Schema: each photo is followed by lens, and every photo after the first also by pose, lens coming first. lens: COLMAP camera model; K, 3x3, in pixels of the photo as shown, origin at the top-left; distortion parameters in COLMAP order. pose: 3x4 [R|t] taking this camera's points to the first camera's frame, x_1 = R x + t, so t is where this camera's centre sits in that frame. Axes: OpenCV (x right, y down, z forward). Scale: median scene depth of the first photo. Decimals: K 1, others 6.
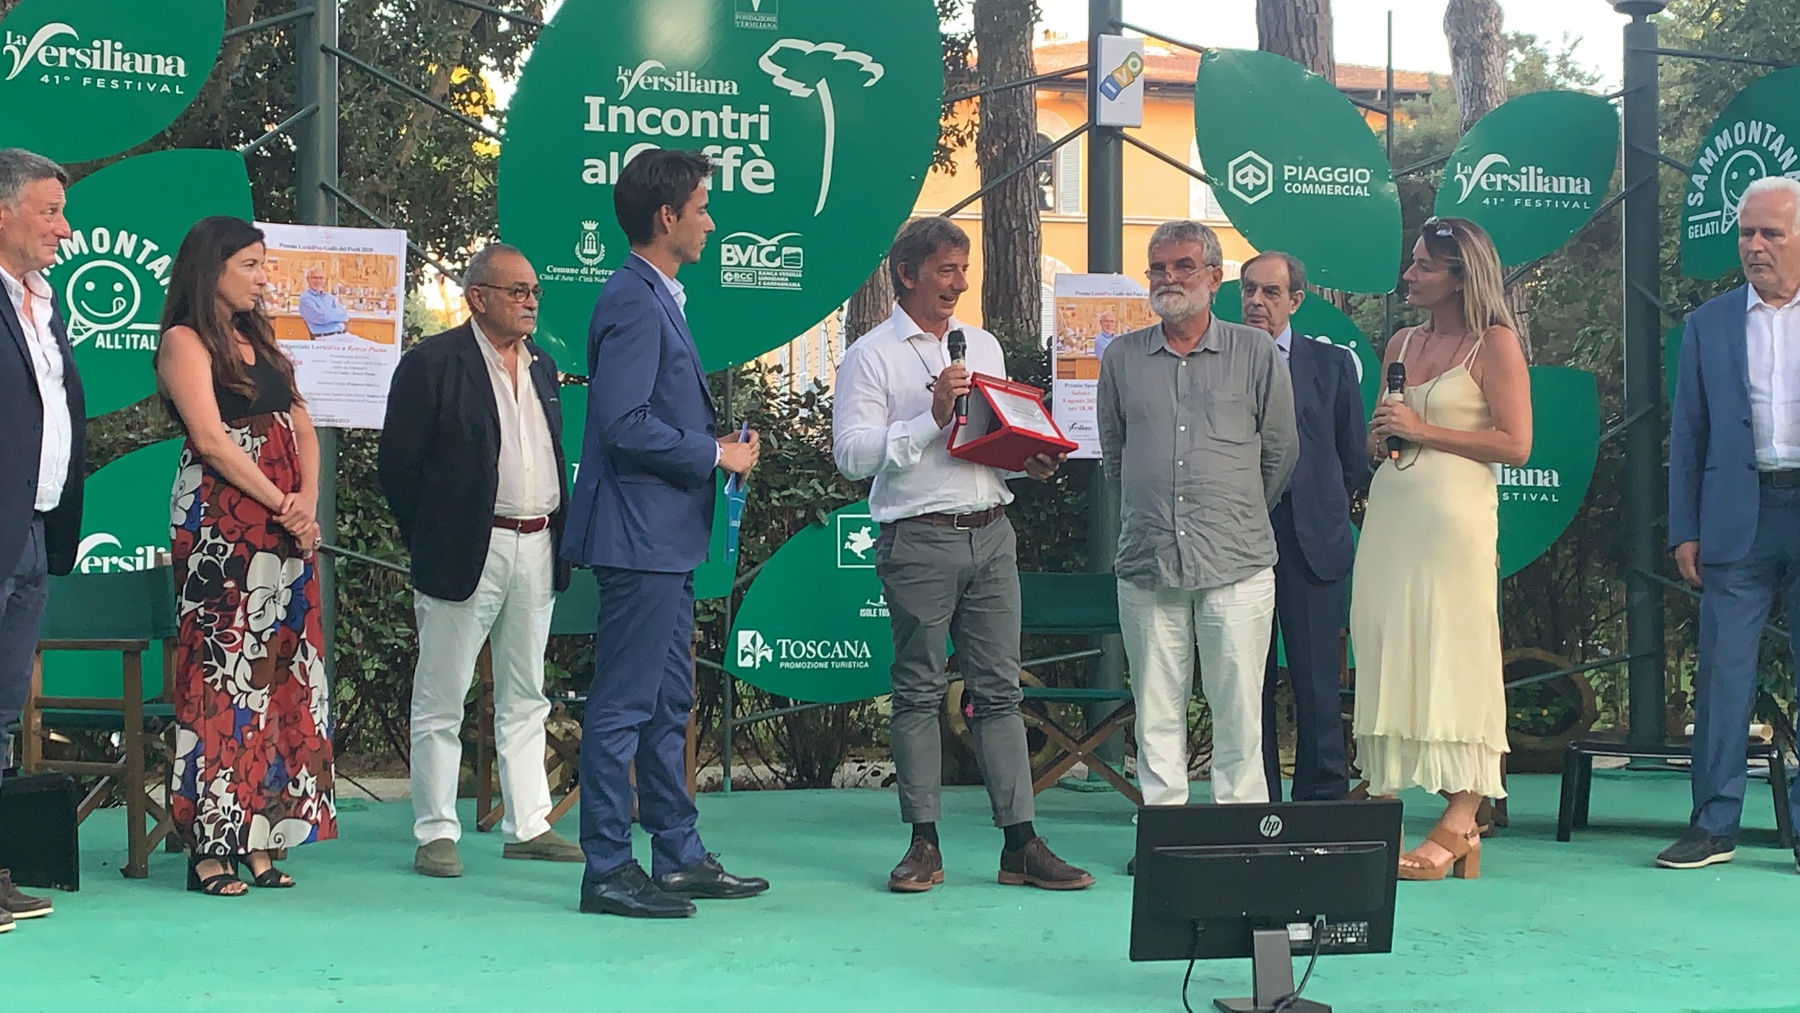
lens RADIAL K [[2445.3, 0, 912.8], [0, 2445.3, 497.8], [0, 0, 1]] dist [0.216942, -0.662248]
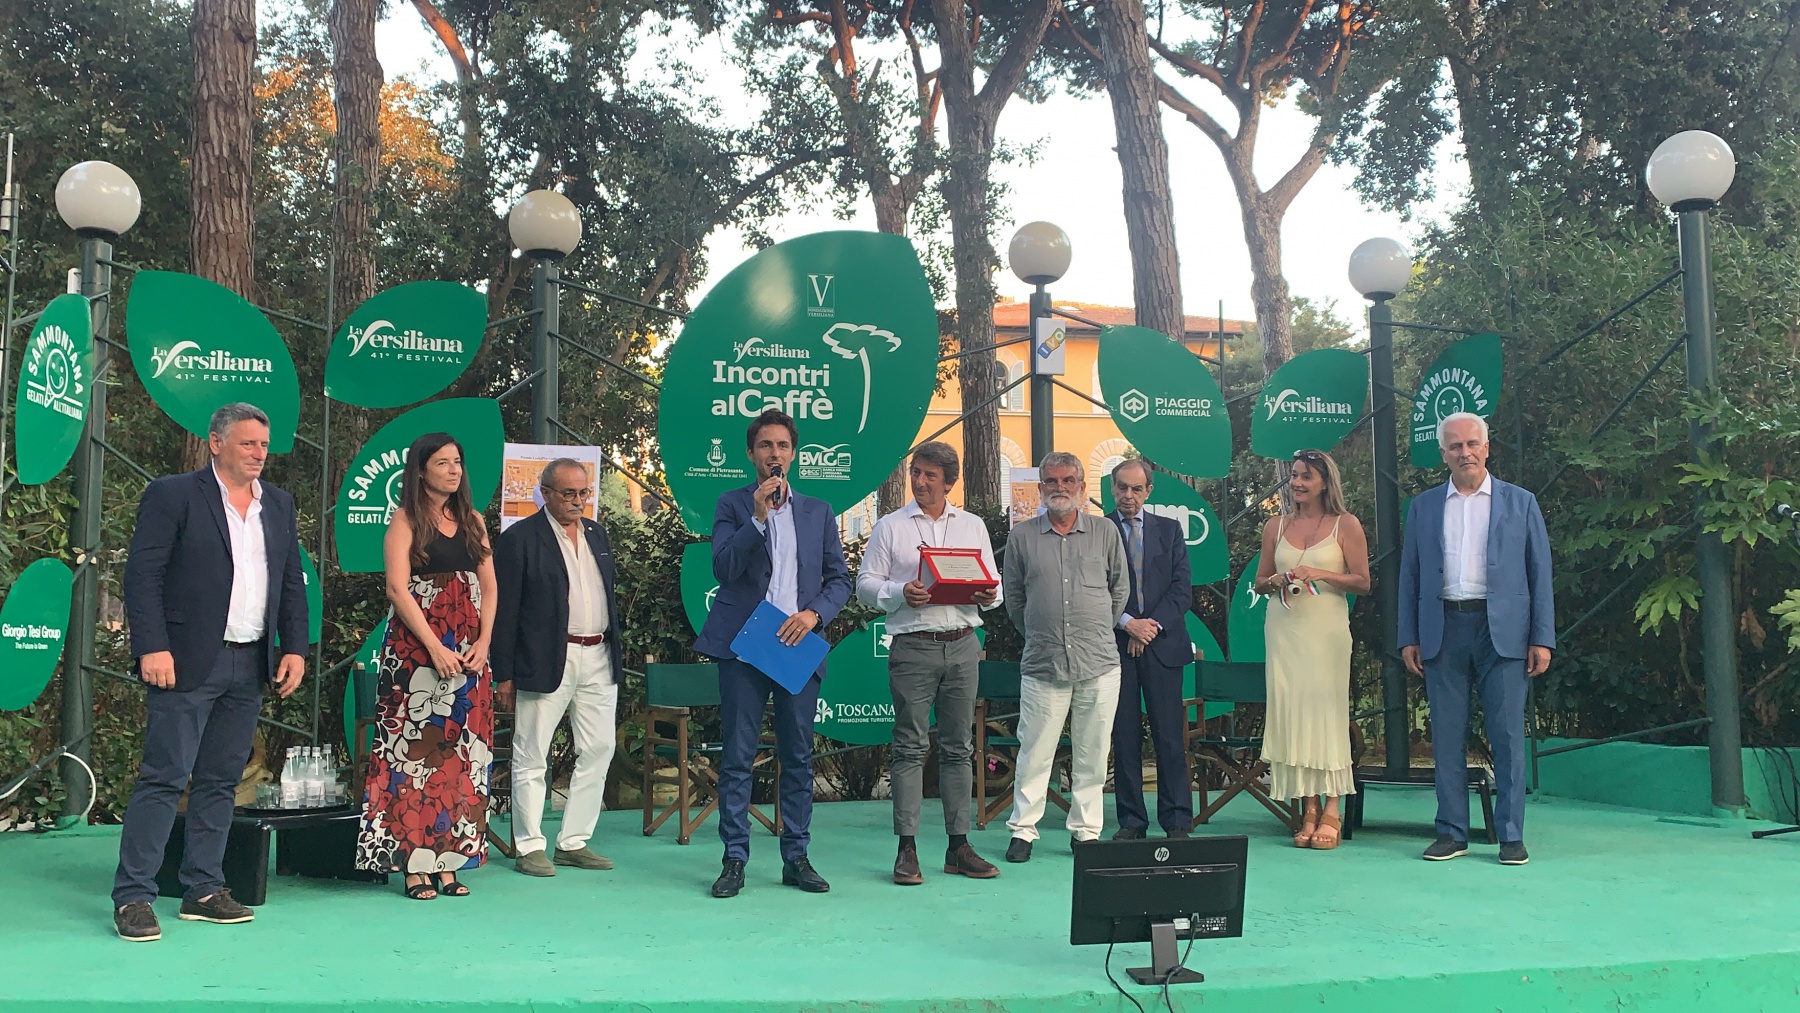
lens RADIAL K [[1546.7, 0, 900.0], [0, 1546.7, 501.0], [0, 0, 1]] dist [0.175055, -0.429939]
pose [[0.999884, -0.009058, -0.012219, -0.001415], [0.008368, 0.998427, -0.055445, -0.015947], [0.012702, 0.055336, 0.998387, 0.008784]]
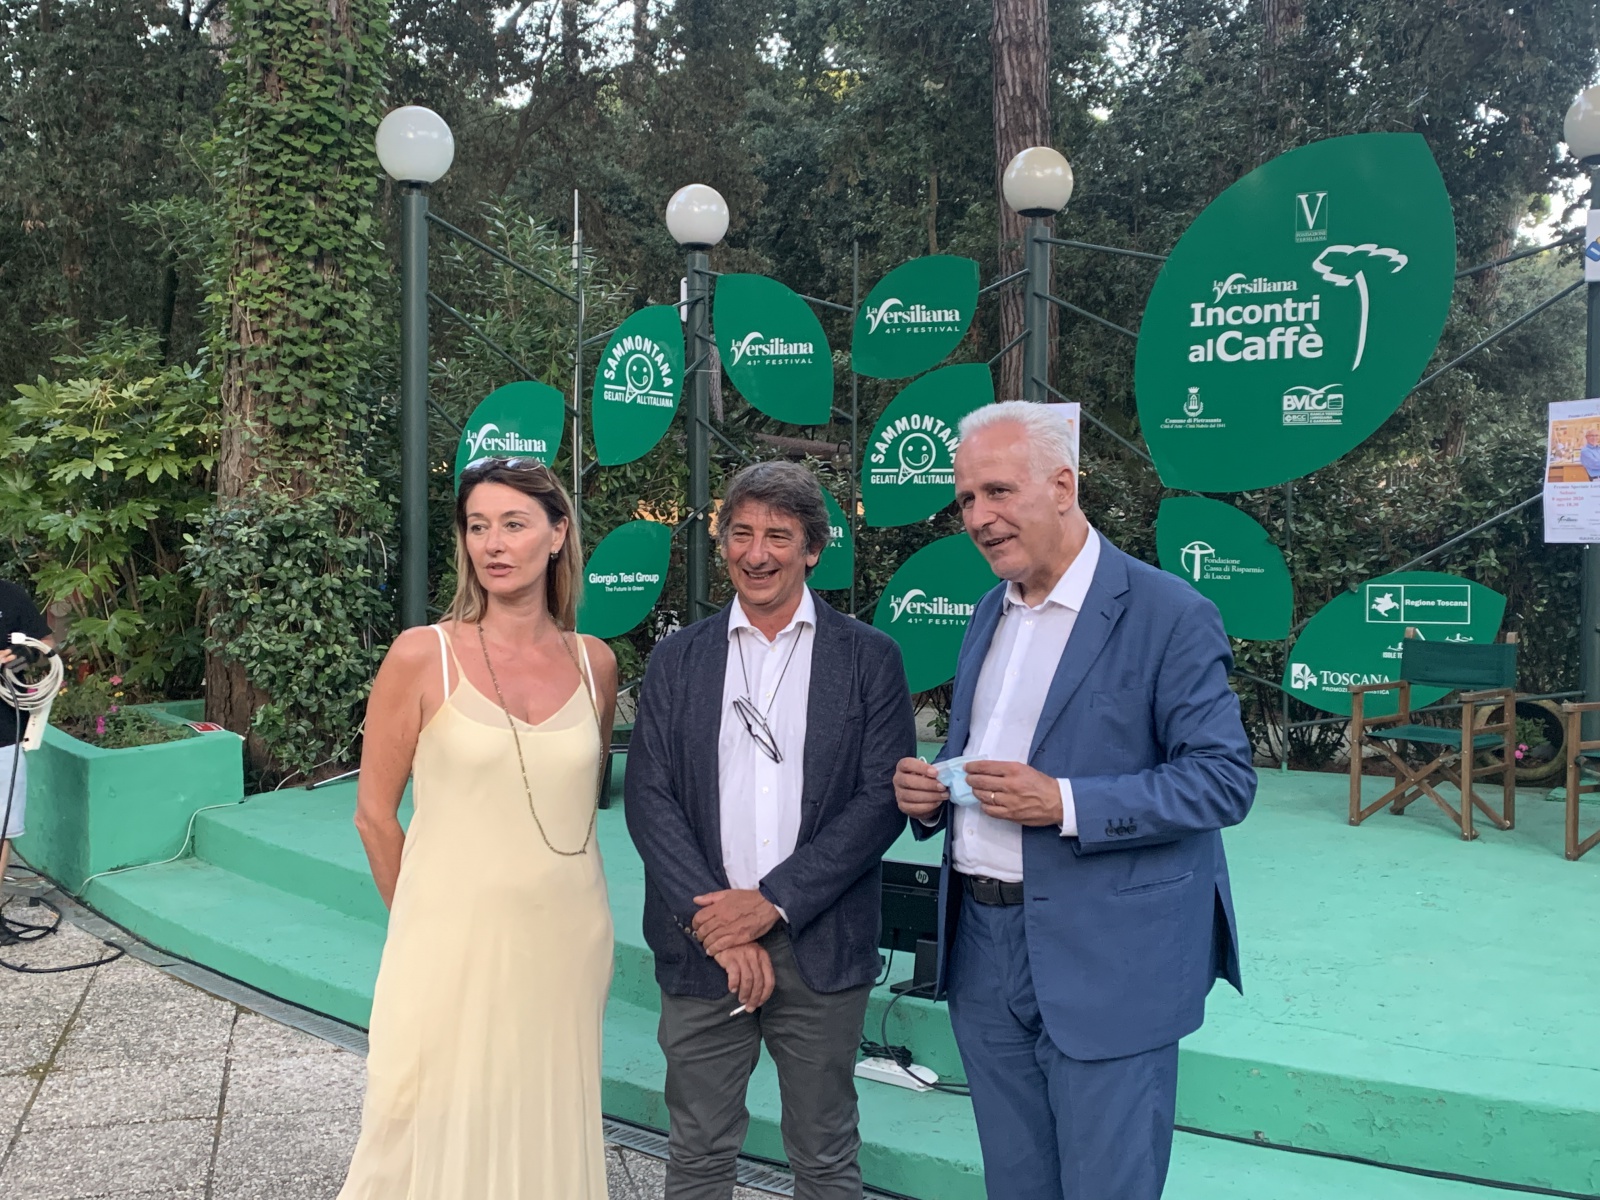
lens RADIAL K [[1689.3, 0, 800.0], [0, 1689.3, 600.0], [0, 0, 1]] dist [0.118353, -0.354067]
pose [[0.724243, 0.033957, -0.688708, 0.406491], [0.021883, 0.997152, 0.072177, -0.061739], [0.689197, -0.067345, 0.721437, 0.073935]]
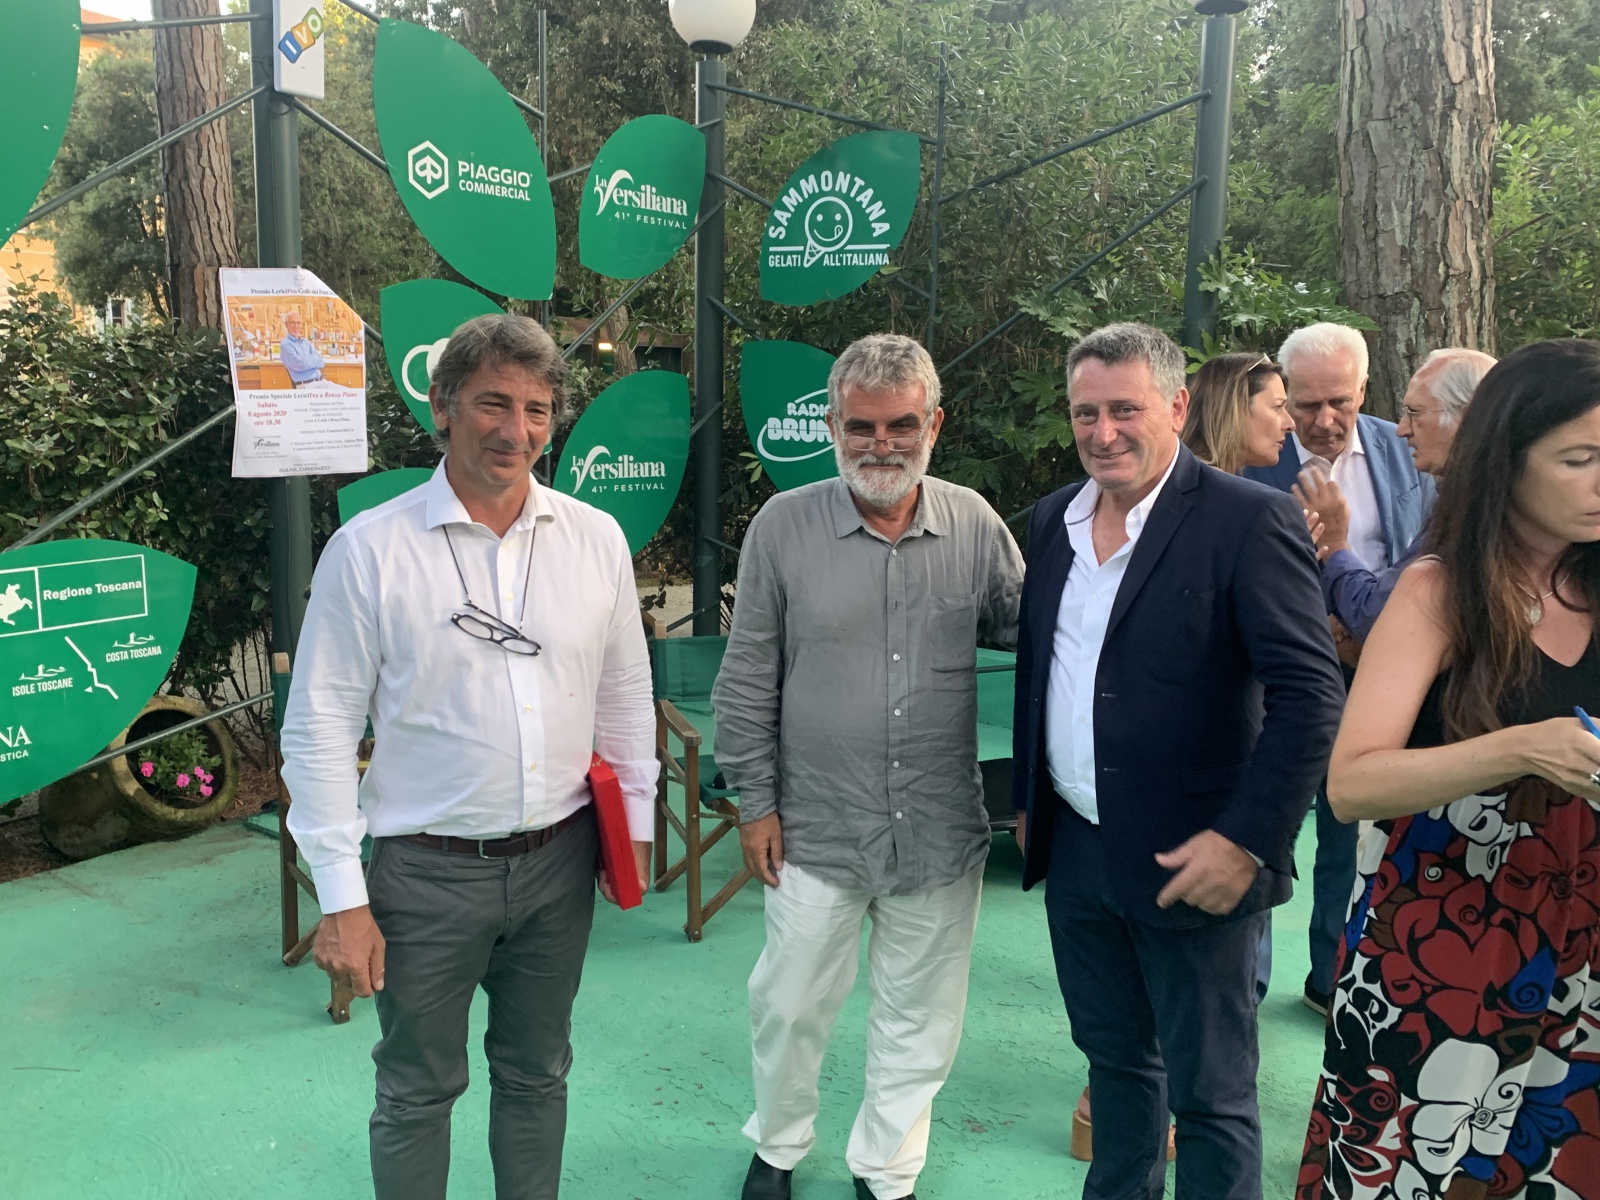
lens RADIAL K [[1356.3, 0, 787.5], [0, 1356.3, 581.0], [0, 0, 1]] dist [0.071265, -0.121359]
pose [[0.783082, -0.077728, 0.617042, -0.096413], [-0.048385, 0.981537, 0.185049, -0.082995], [-0.620033, -0.174764, 0.764863, 0.508645]]
